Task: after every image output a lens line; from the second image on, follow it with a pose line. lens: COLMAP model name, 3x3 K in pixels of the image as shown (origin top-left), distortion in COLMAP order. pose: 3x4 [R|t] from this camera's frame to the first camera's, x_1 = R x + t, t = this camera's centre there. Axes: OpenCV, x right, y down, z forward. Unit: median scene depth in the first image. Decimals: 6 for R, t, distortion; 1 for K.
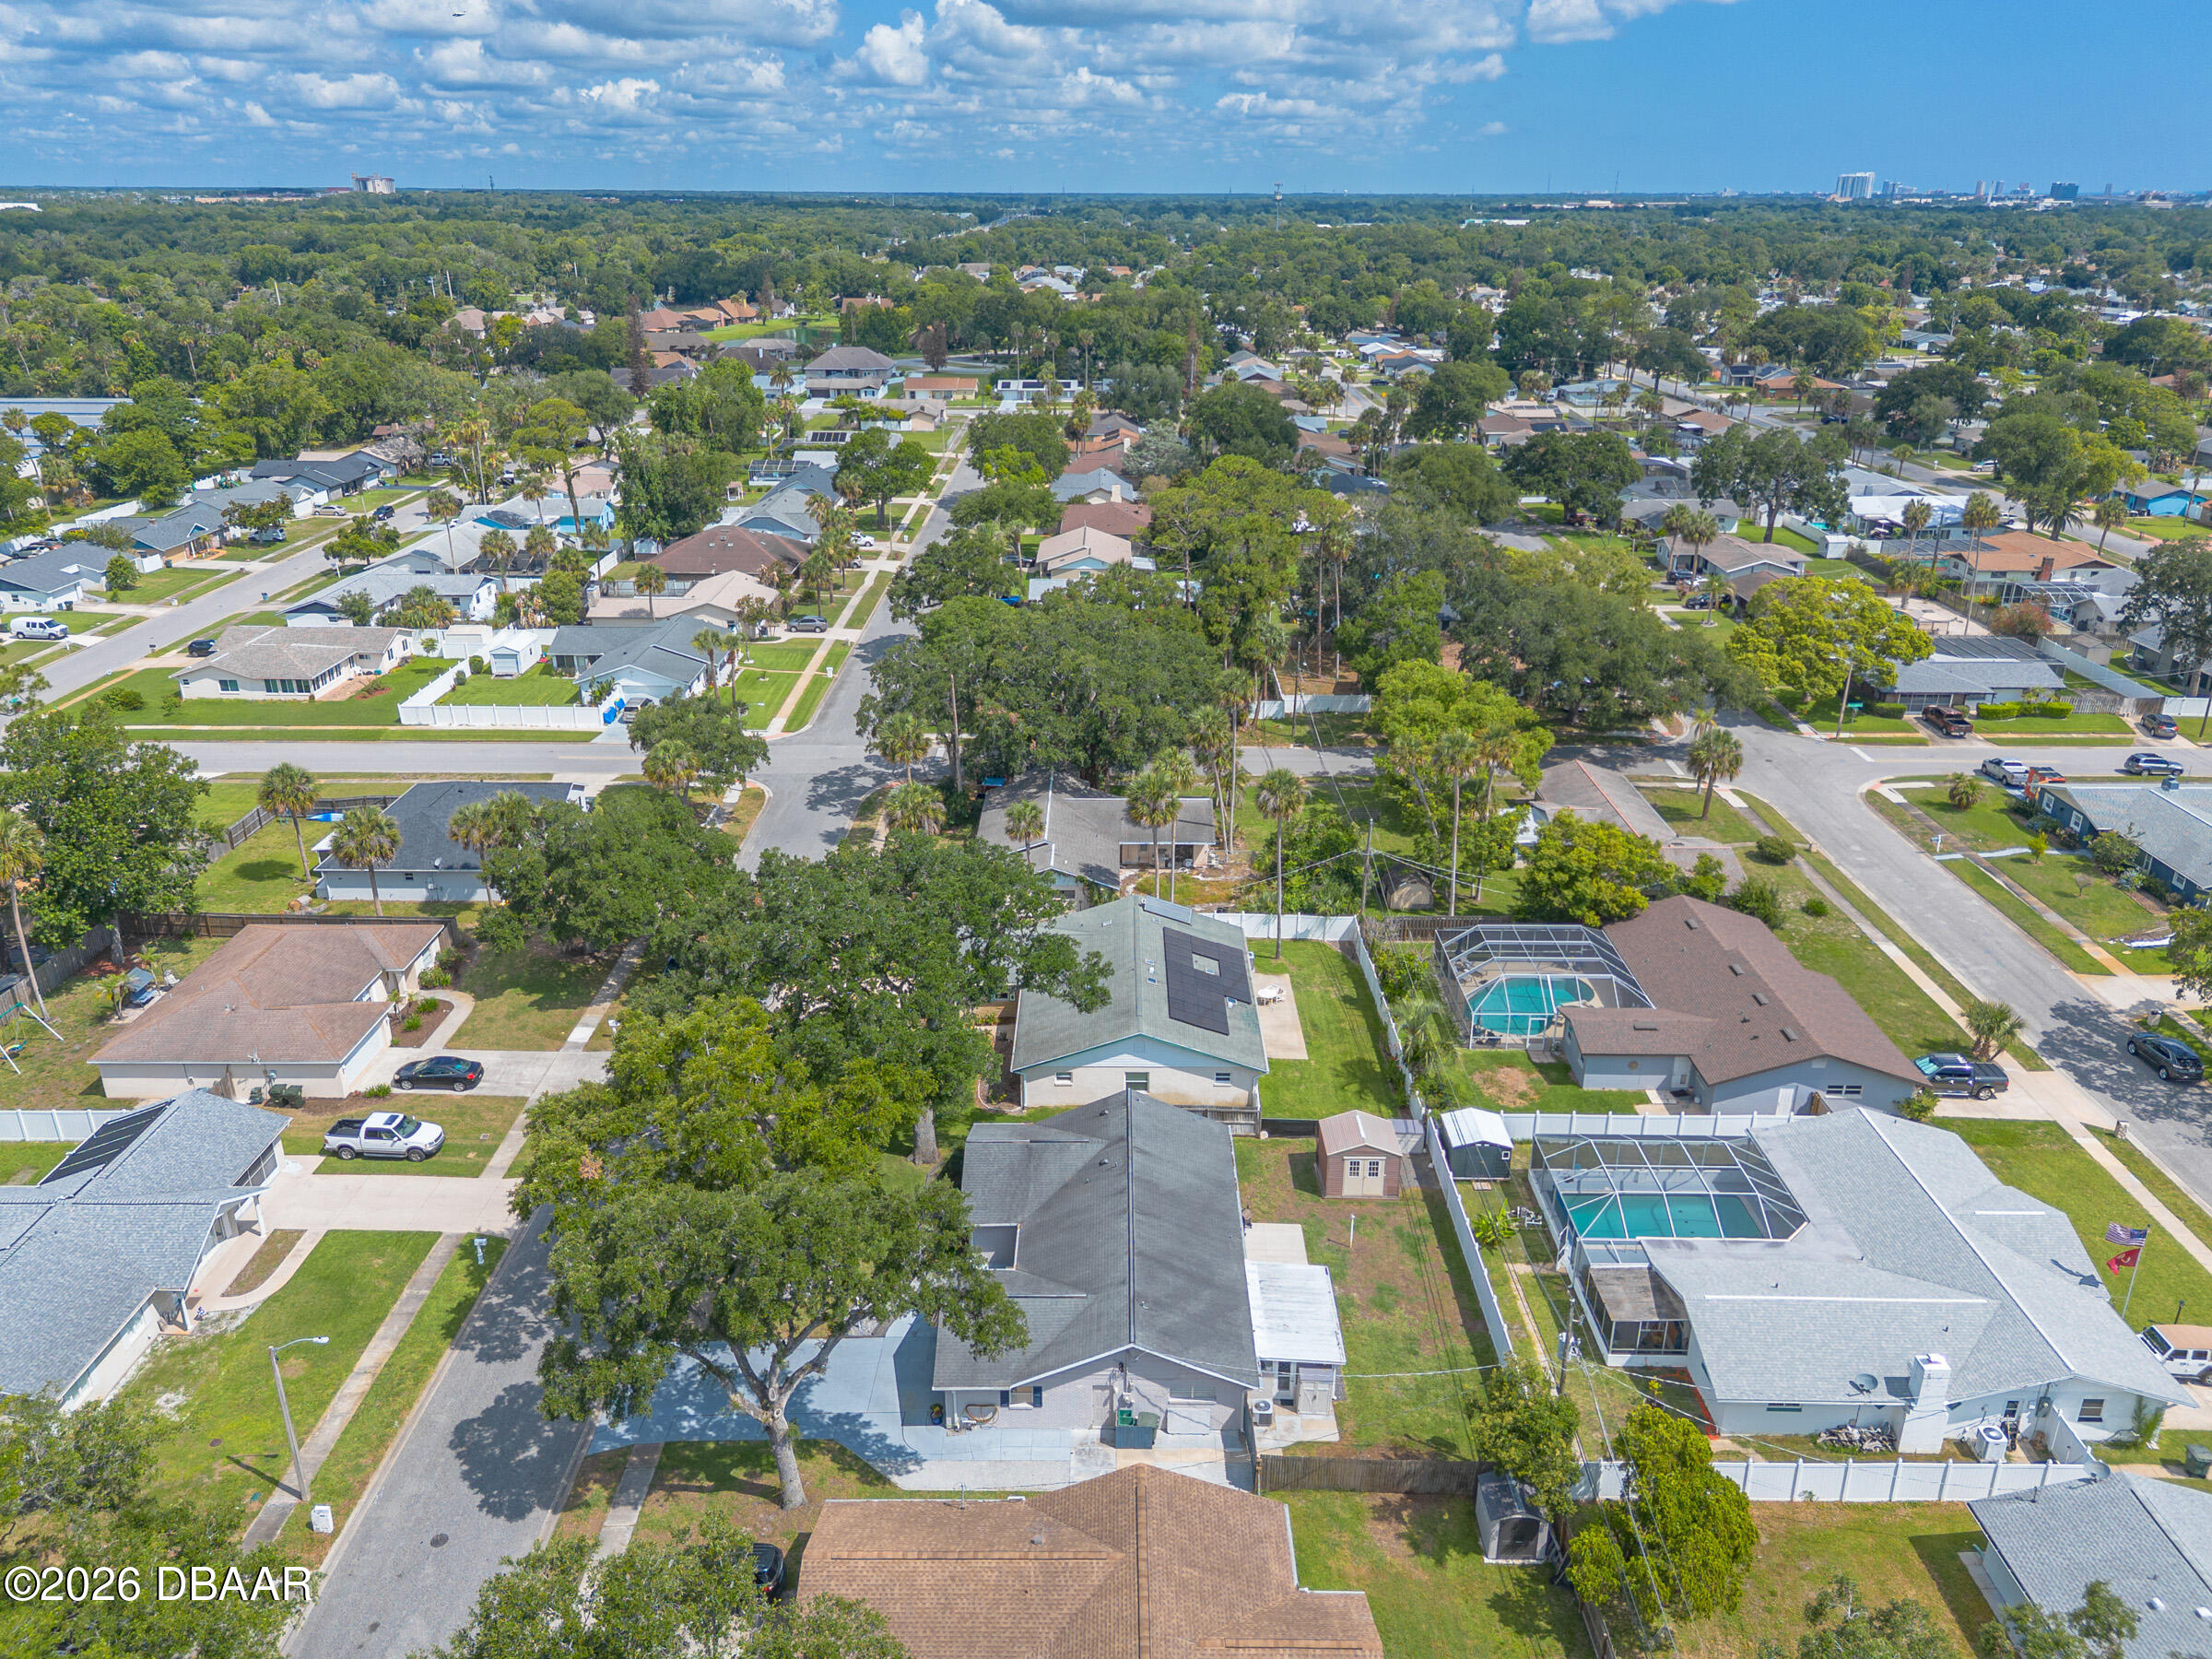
lens RADIAL K [[1569.4, 0, 1095.5], [0, 1569.4, 834.7], [0, 0, 1]] dist [0.070072, -0.066143]
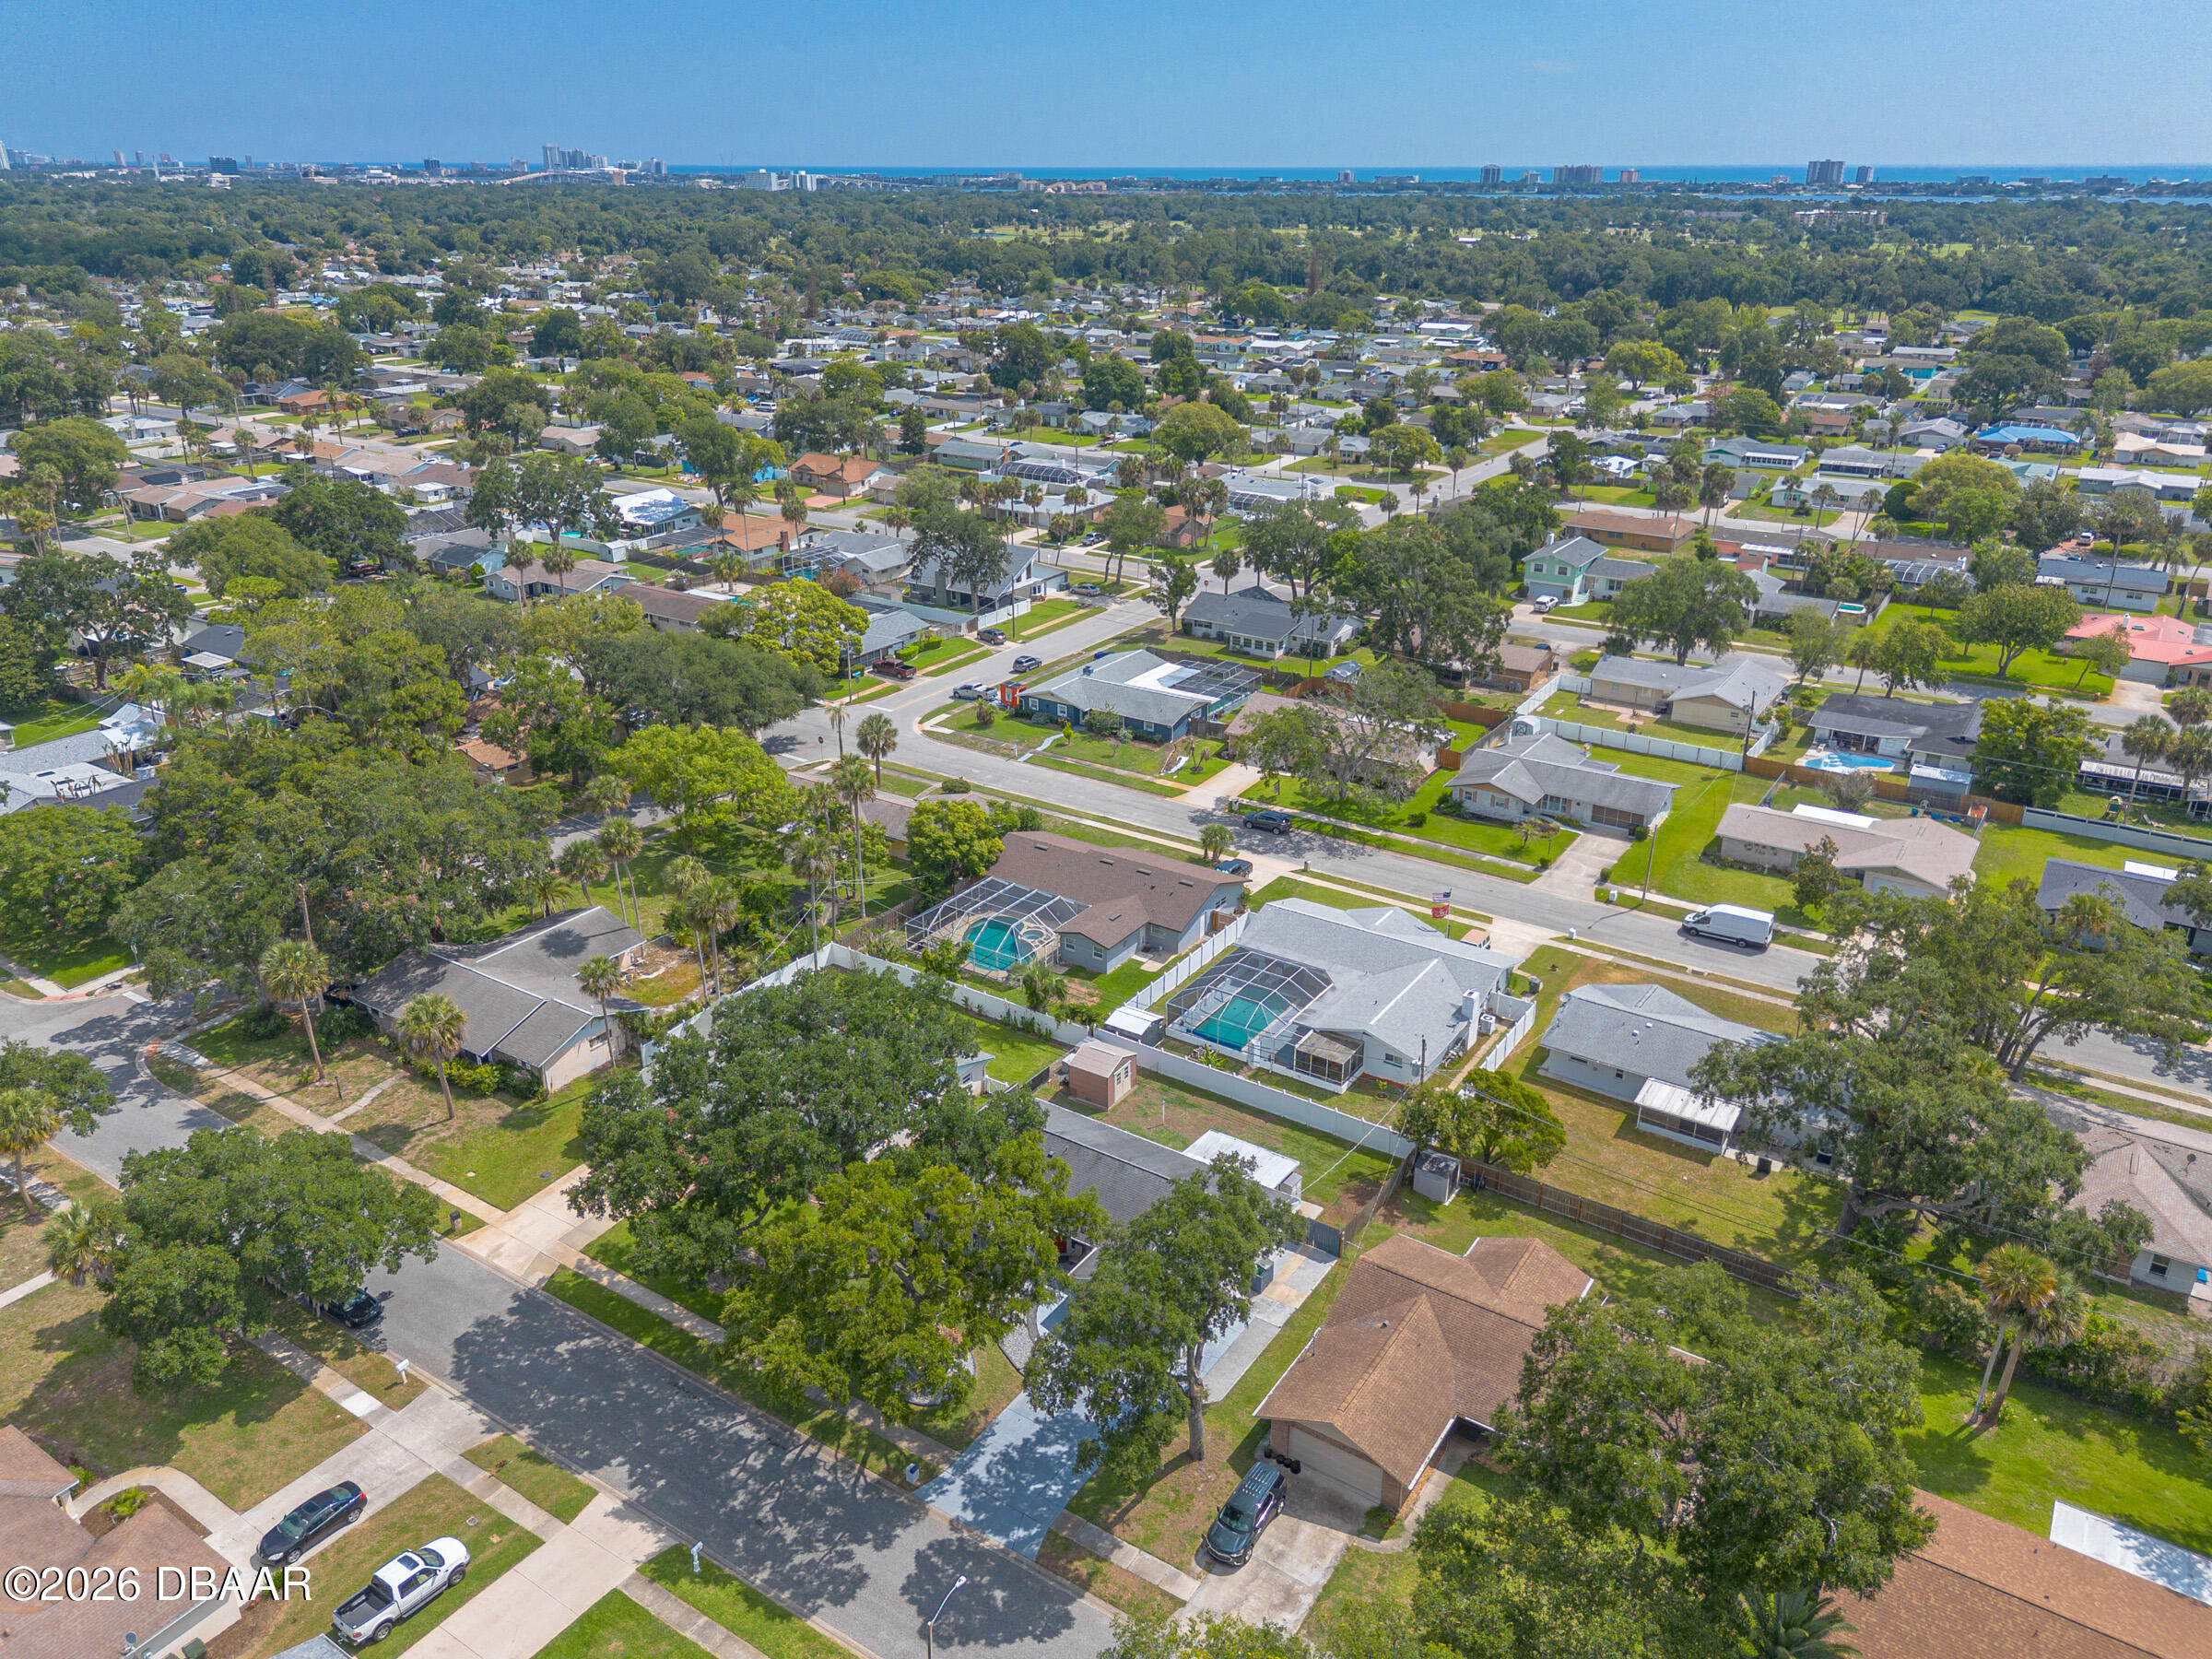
lens RADIAL K [[1569.4, 0, 1095.5], [0, 1569.4, 834.7], [0, 0, 1]] dist [0.070072, -0.066143]
pose [[0.553236, -0.325358, 0.766859, -0.513935], [0.313874, 0.934141, 0.169892, -0.137822], [-0.771630, 0.146707, 0.618922, 0.103384]]
